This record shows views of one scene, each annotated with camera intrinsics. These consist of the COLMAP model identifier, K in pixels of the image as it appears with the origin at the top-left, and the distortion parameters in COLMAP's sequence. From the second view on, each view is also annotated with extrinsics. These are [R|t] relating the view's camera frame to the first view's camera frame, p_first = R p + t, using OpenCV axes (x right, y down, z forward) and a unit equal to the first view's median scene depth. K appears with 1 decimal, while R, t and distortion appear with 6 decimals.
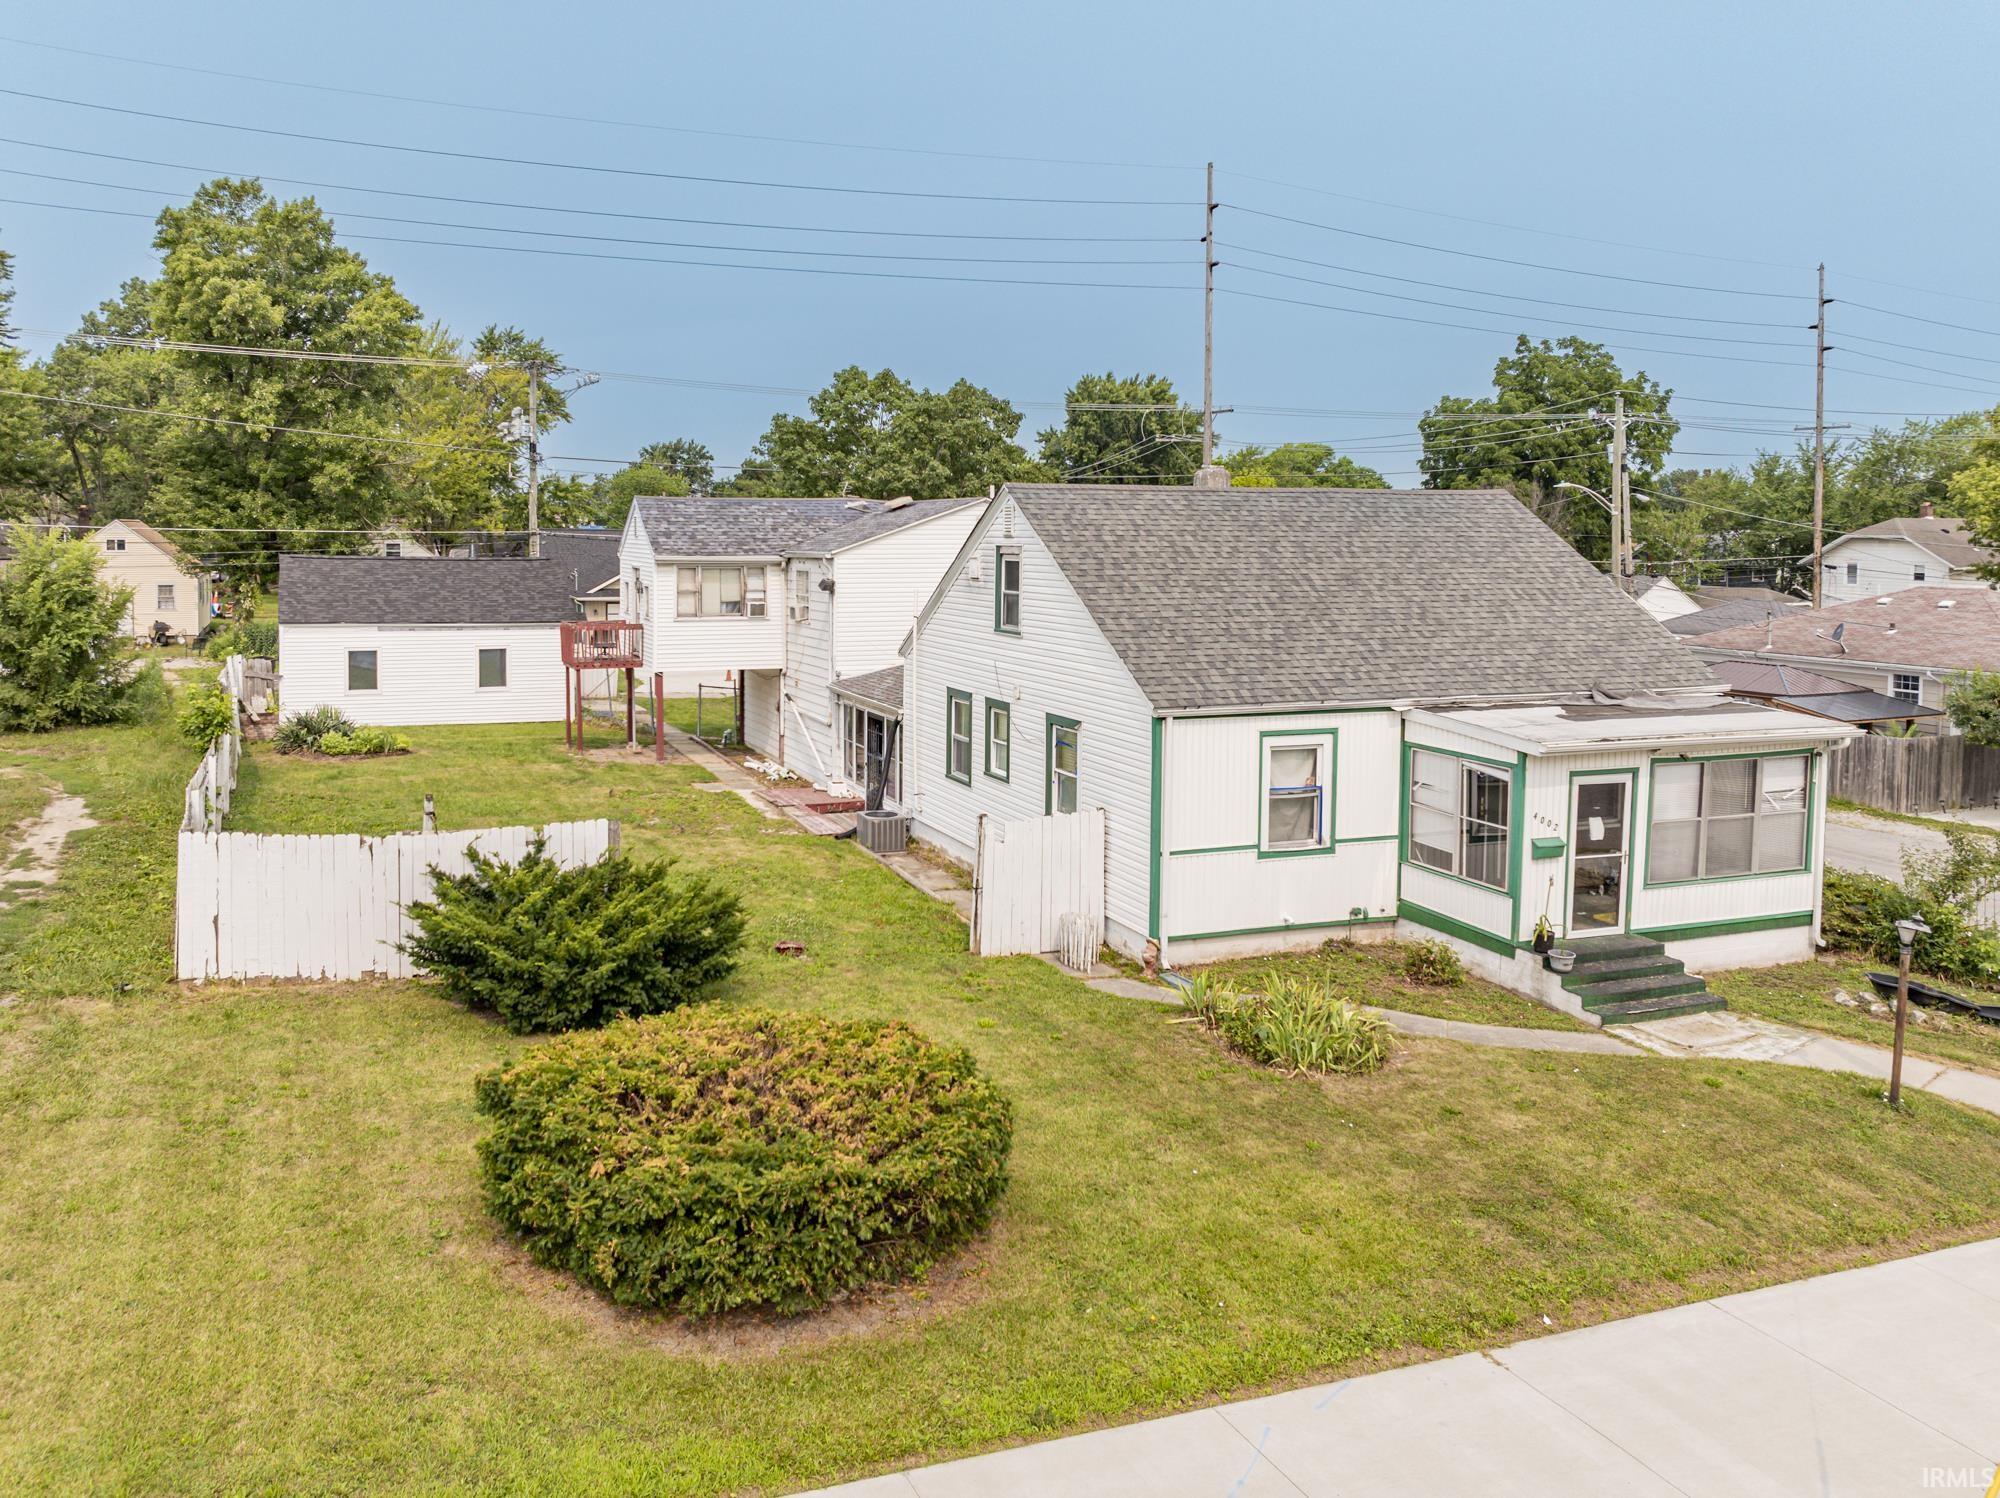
lens RADIAL K [[1481.1, 0, 679.7], [0, 1481.1, 590.2], [0, 0, 1]] dist [-0.006762, -0.007241]
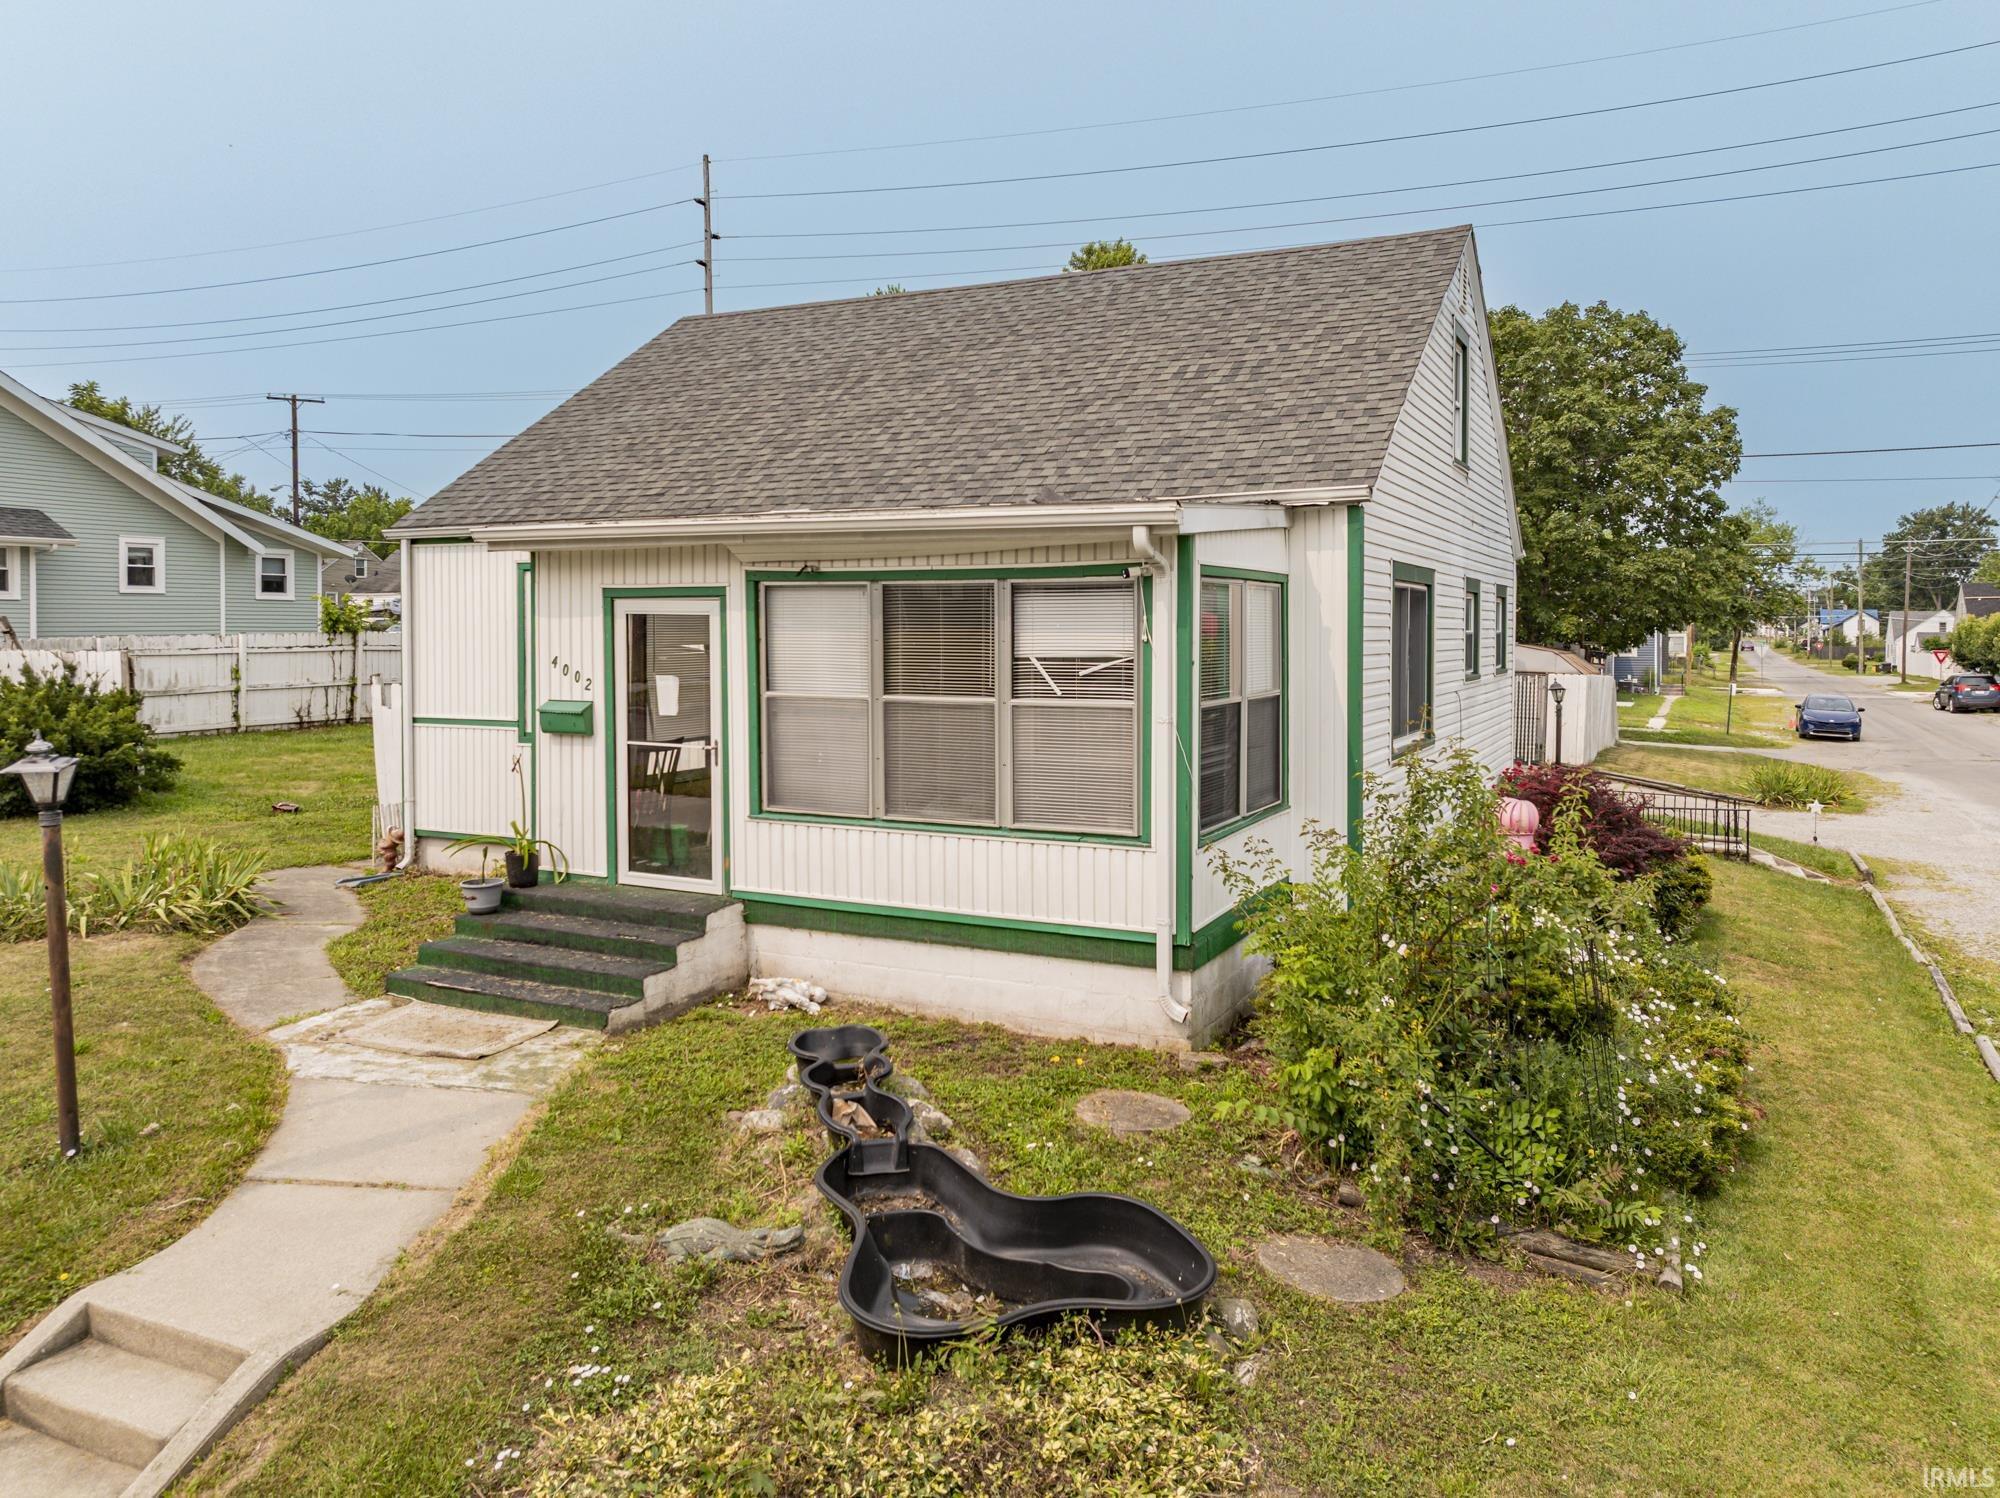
lens RADIAL K [[1367.3, 0, 970.0], [0, 1367.3, 634.9], [0, 0, 1]] dist [-0.024123, 0.003740]
pose [[0.746592, 0.009472, -0.665215, 1.005236], [-0.038582, 0.998832, -0.029079, 0.142091], [0.664163, 0.047376, 0.746085, 0.654671]]
